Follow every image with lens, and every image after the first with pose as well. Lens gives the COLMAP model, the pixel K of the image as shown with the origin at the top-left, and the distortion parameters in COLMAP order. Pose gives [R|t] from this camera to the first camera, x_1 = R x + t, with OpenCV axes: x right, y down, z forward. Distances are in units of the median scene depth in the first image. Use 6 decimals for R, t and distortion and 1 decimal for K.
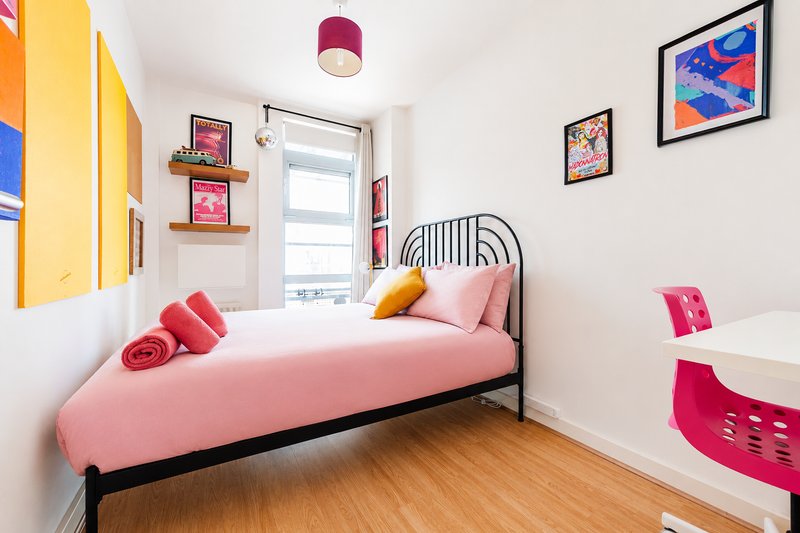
lens RADIAL K [[340.9, 0, 400.0], [0, 340.9, 264.0], [0, 0, 1]] dist [0.004431, 0.000954]
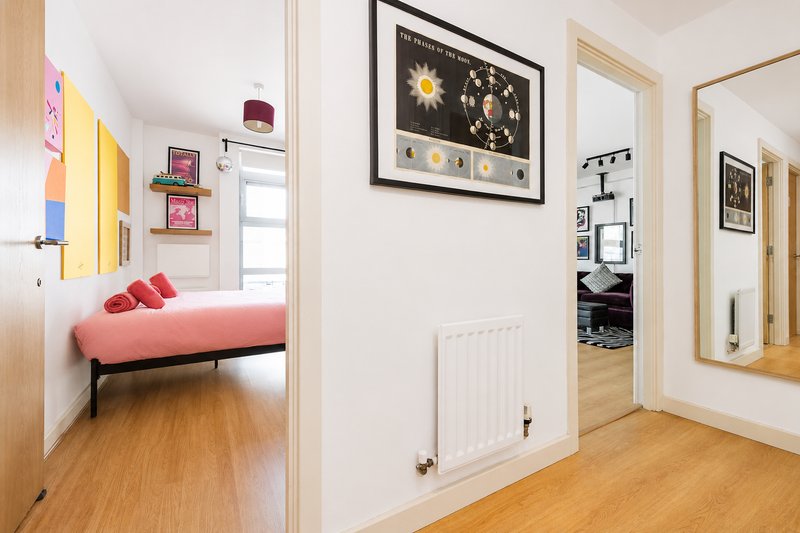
lens RADIAL K [[340.9, 0, 397.0], [0, 340.9, 265.0], [0, 0, 1]] dist [0.004431, 0.000954]
pose [[0.999819, 0.016937, -0.008624, 0.304410], [-0.016788, 0.999713, 0.017110, -0.012148], [0.008911, -0.016962, 0.999816, -0.337629]]
